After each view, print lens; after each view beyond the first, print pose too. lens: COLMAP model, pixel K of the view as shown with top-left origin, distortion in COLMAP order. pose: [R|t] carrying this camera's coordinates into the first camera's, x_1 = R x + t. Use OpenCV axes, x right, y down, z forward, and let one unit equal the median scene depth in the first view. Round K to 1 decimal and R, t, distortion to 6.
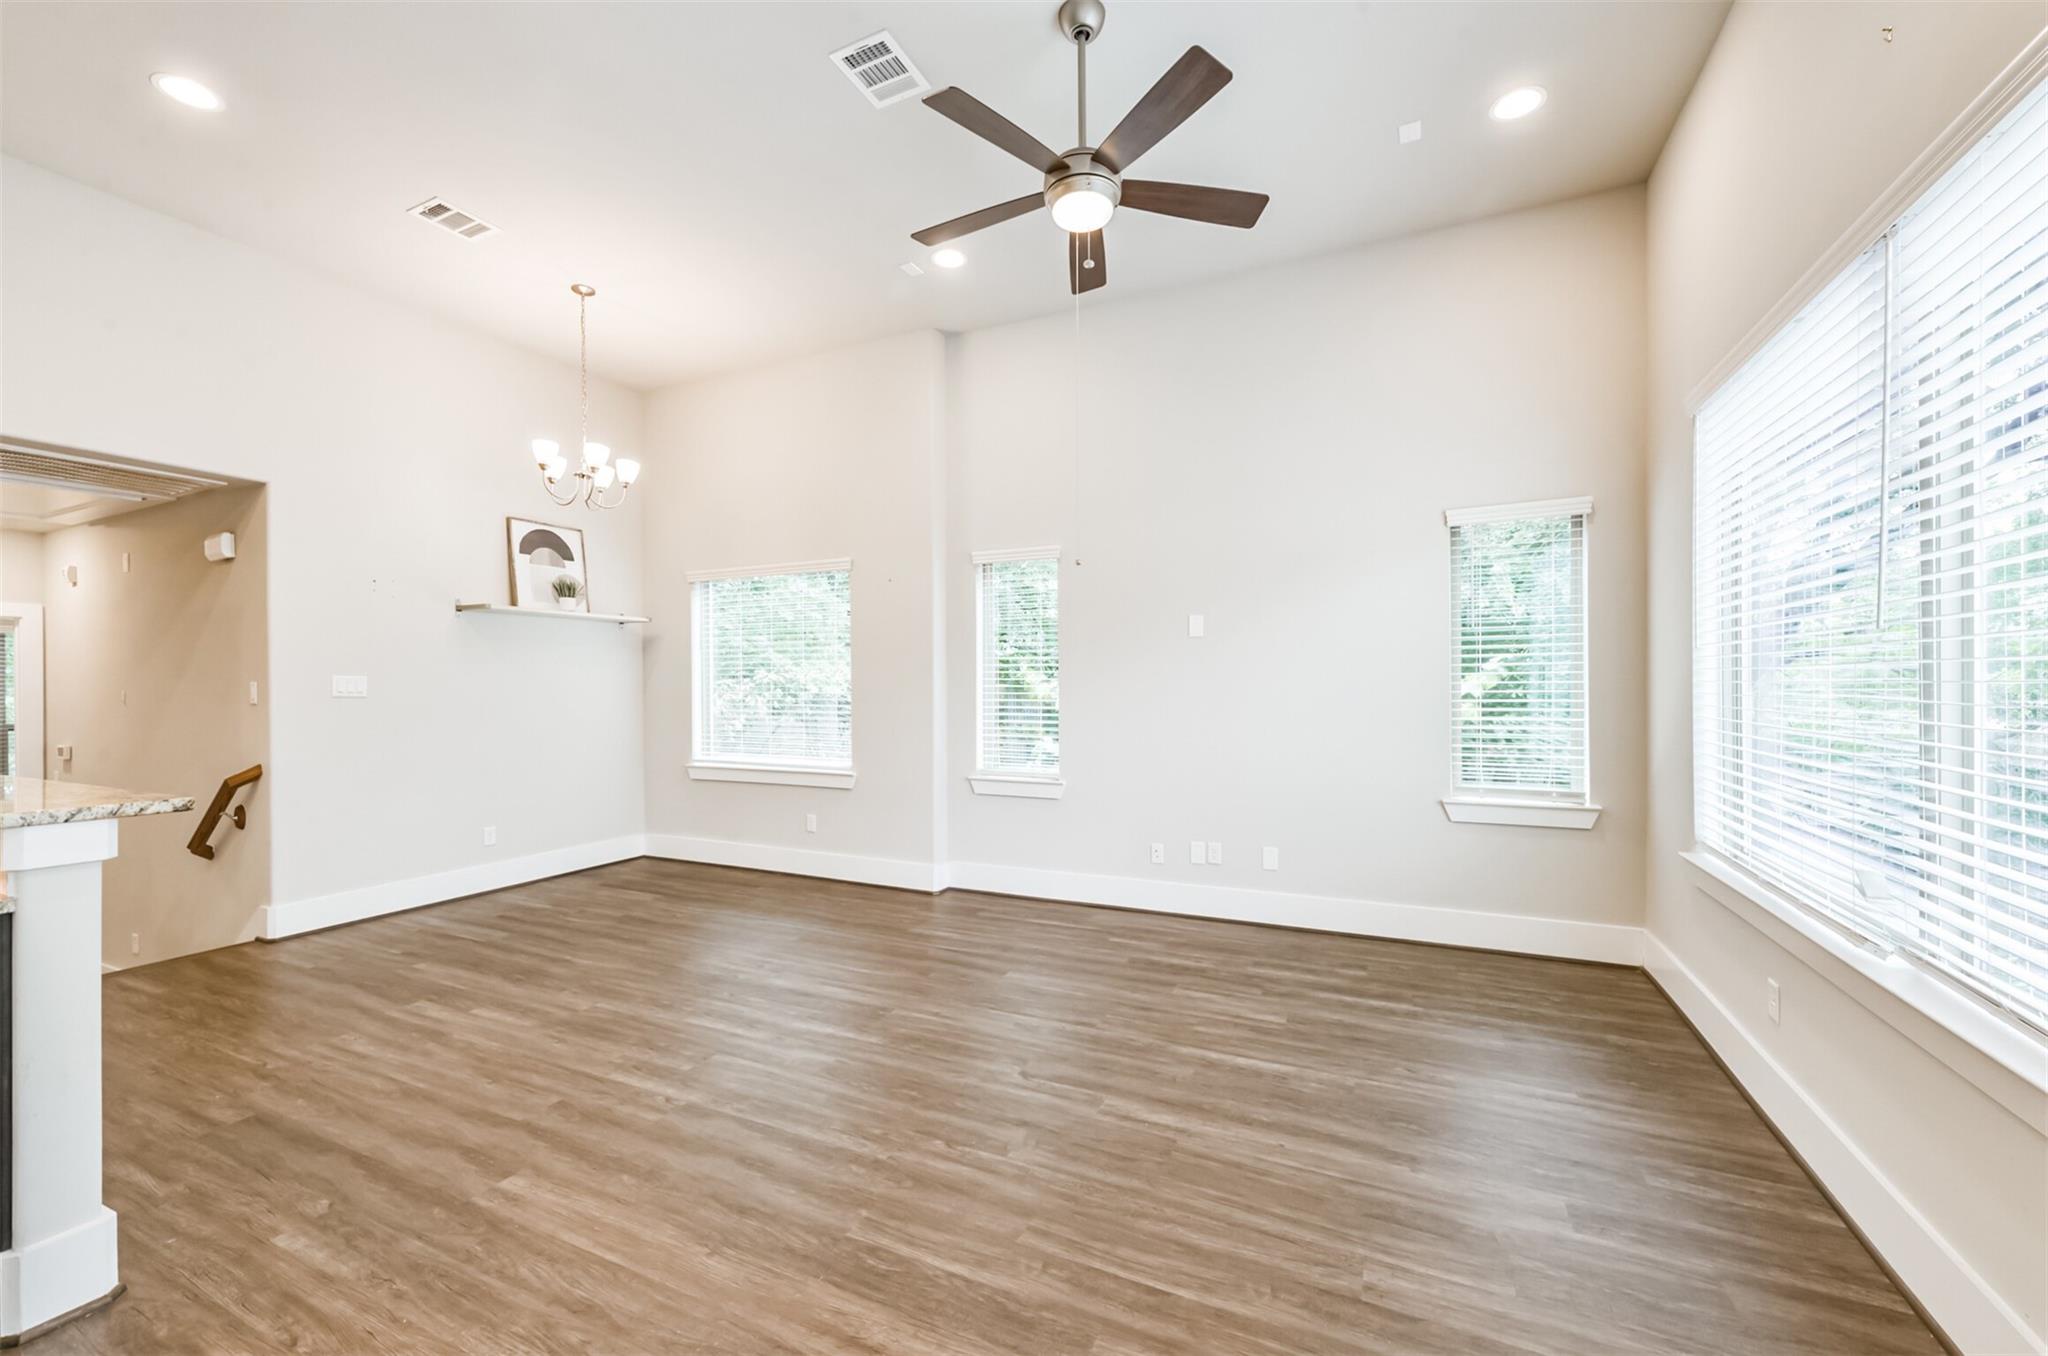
lens RADIAL K [[799.2, 0, 1025.6], [0, 799.2, 688.9], [0, 0, 1]] dist [0.001836, 0.000049]
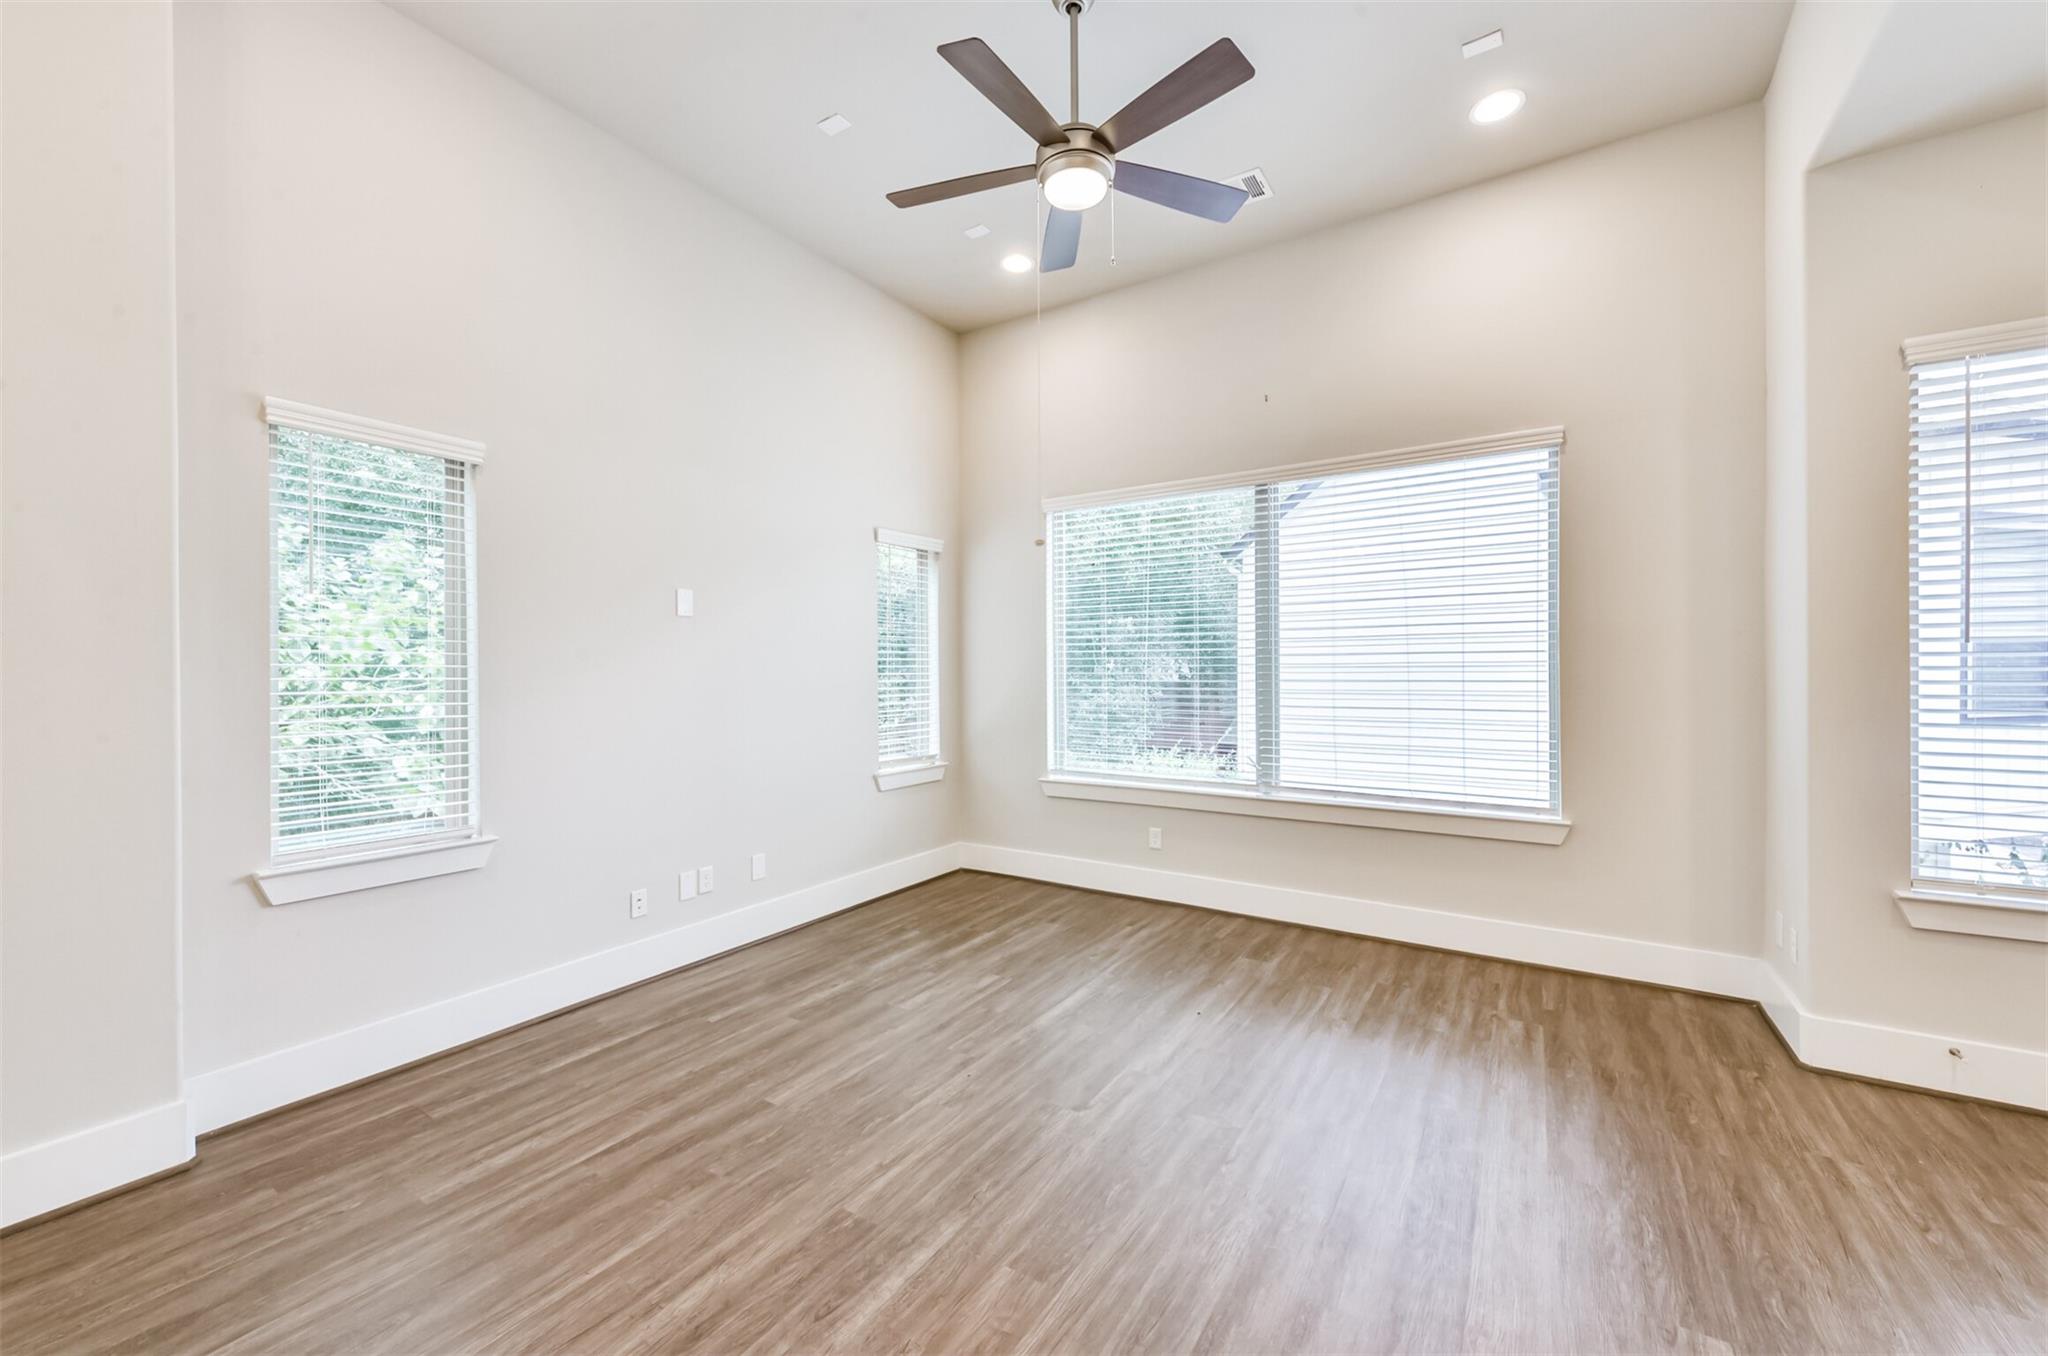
lens RADIAL K [[799.2, 0, 1019.7], [0, 799.2, 670.6], [0, 0, 1]] dist [0.001836, 0.000049]
pose [[0.128554, 0.007243, 0.991676, -0.652413], [0.006161, 0.999948, -0.008102, -0.002332], [-0.991683, 0.007151, 0.128503, 0.682142]]
